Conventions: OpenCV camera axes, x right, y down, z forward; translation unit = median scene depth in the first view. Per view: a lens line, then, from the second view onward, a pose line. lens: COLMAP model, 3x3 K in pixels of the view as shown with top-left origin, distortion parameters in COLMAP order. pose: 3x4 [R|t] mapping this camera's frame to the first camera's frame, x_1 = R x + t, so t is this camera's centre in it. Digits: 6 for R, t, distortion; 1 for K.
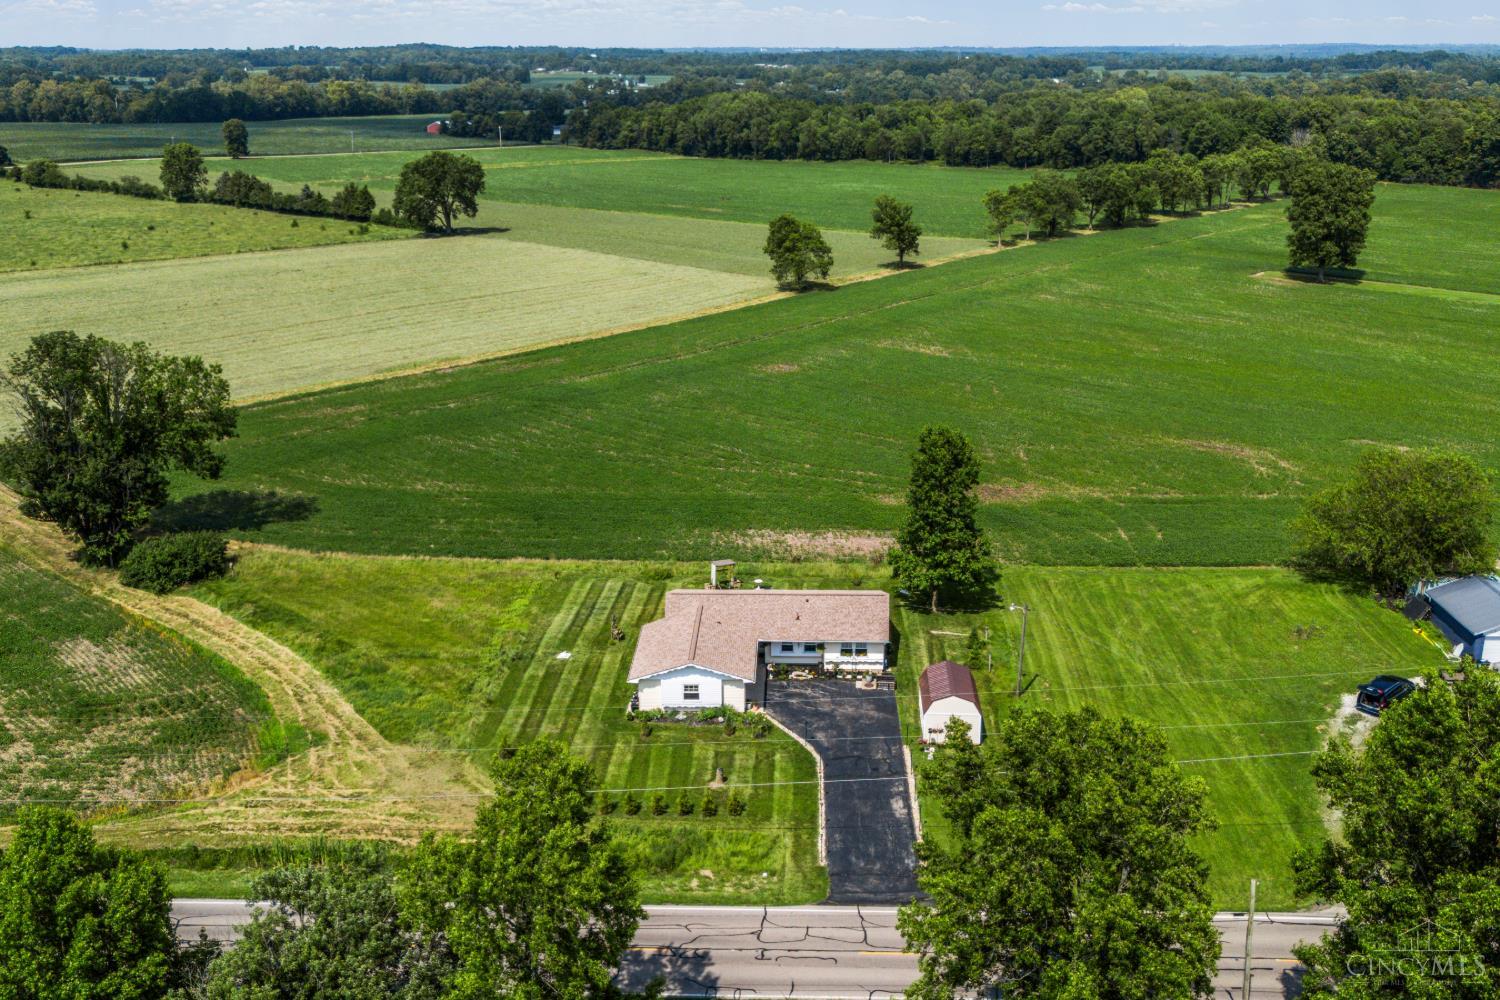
lens RADIAL K [[1407.9, 0, 750.0], [0, 1407.9, 500.0], [0, 0, 1]] dist [0.094326, -0.144971]
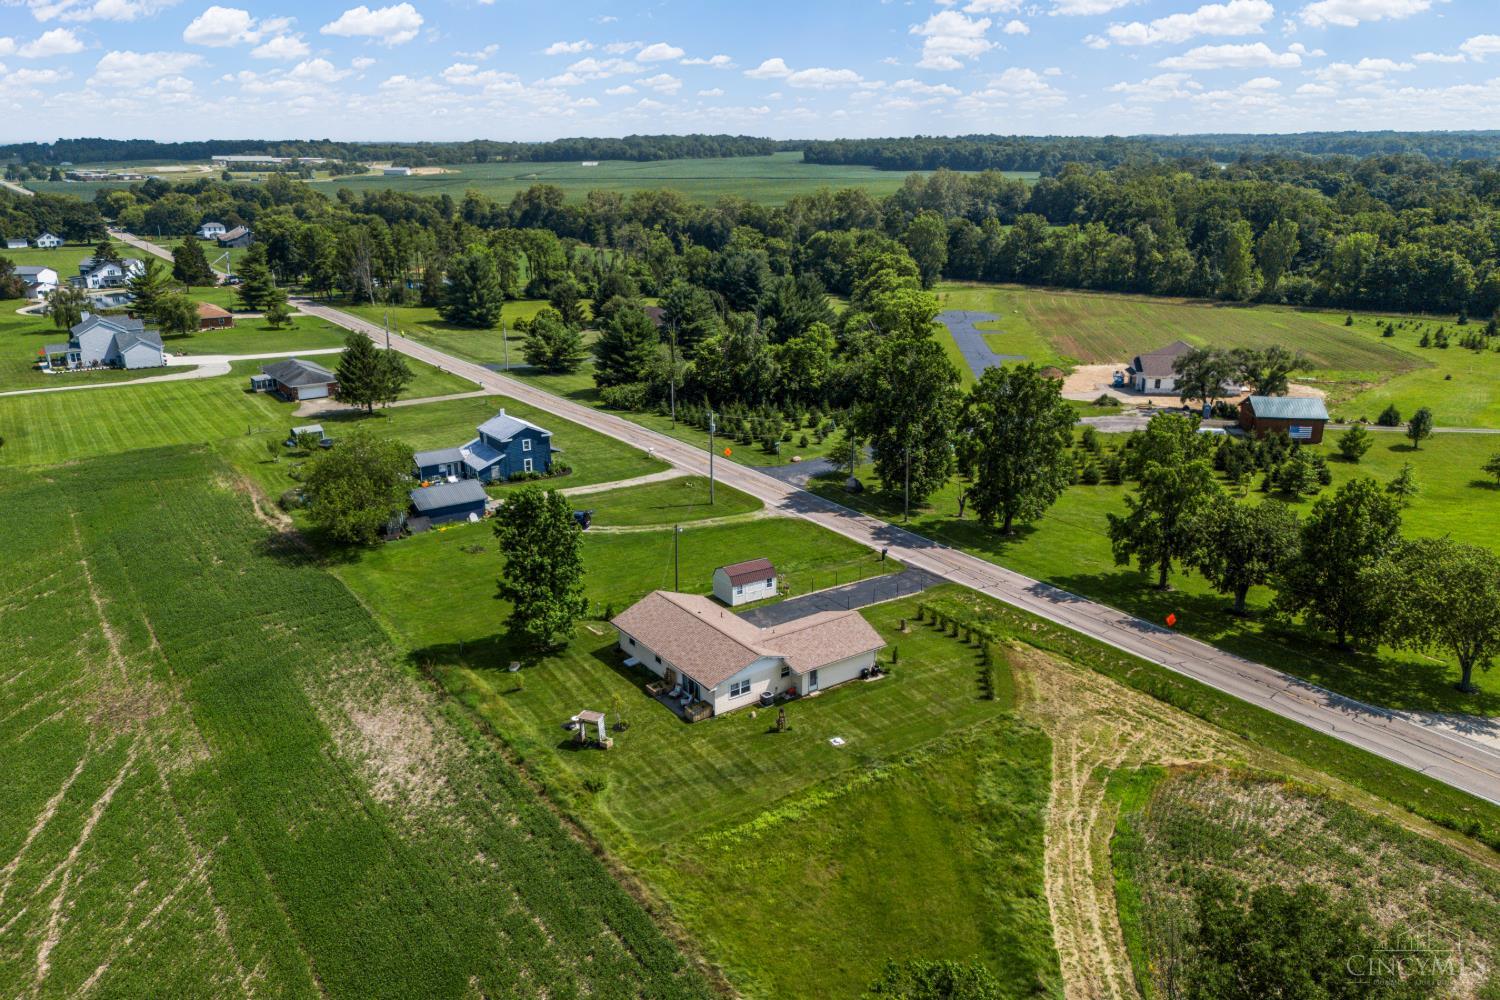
lens RADIAL K [[1111.4, 0, 758.3], [0, 1111.4, 500.8], [0, 0, 1]] dist [0.066616, -0.062158]
pose [[-0.607364, -0.236557, 0.758386, -0.593473], [0.245963, 0.851734, 0.462658, -0.375883], [-0.755388, 0.467537, -0.459128, 1.190171]]
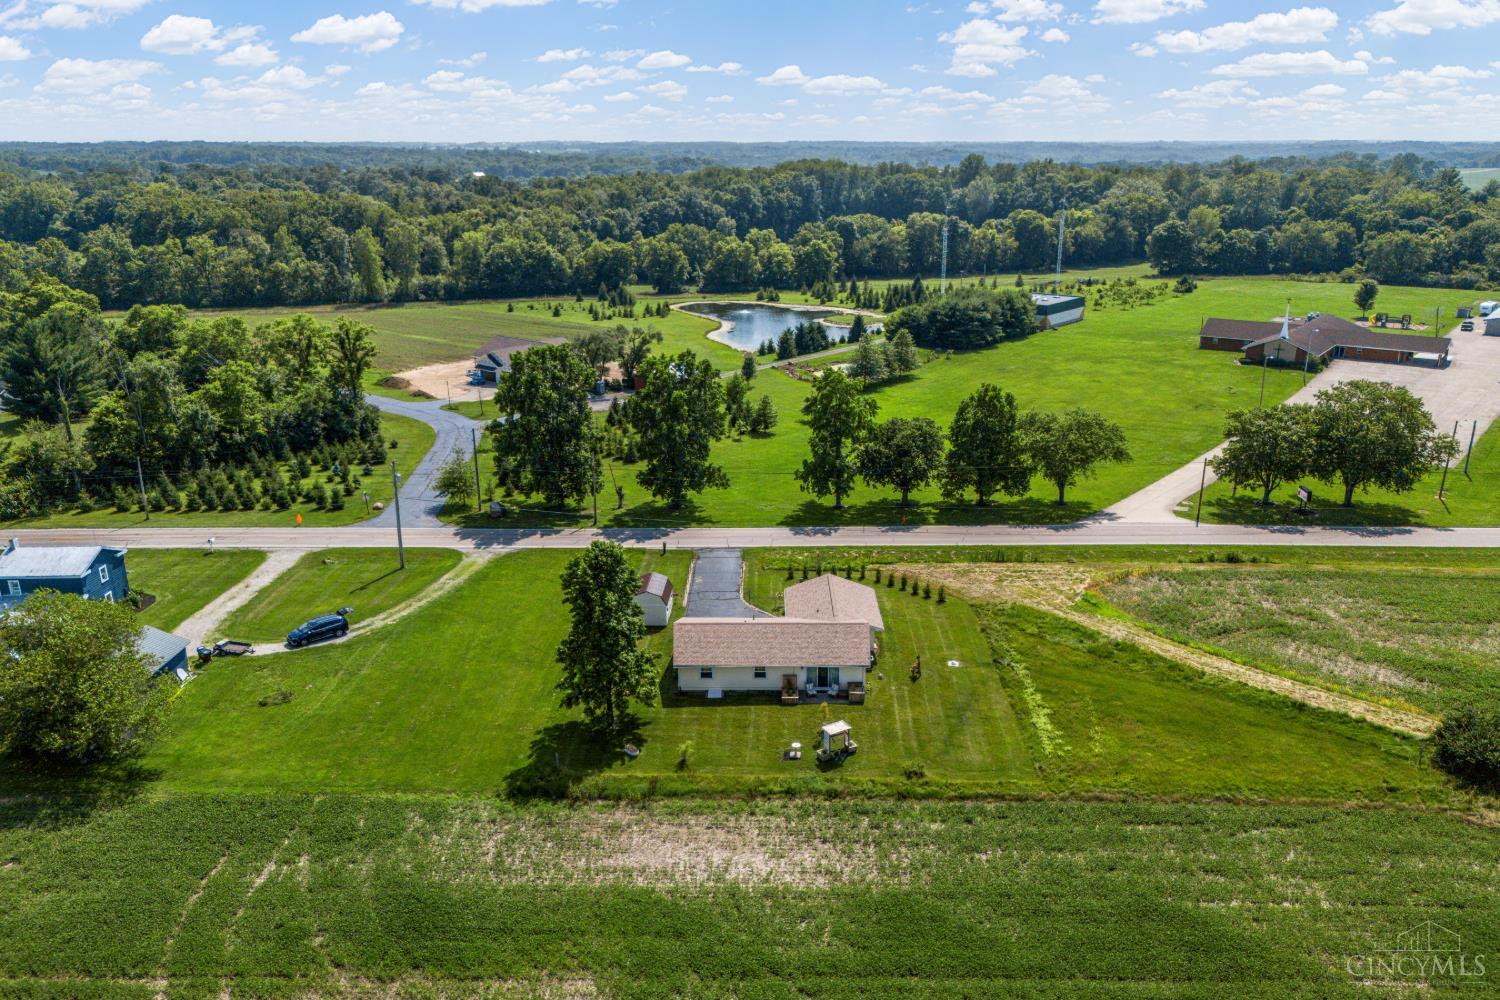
lens RADIAL K [[1111.4, 0, 758.3], [0, 1111.4, 500.8], [0, 0, 1]] dist [0.066616, -0.062158]
pose [[-0.999688, 0.015108, -0.019887, 0.042324], [0.000894, 0.817419, 0.576043, -0.477208], [0.024959, 0.575846, -0.817177, 1.499457]]
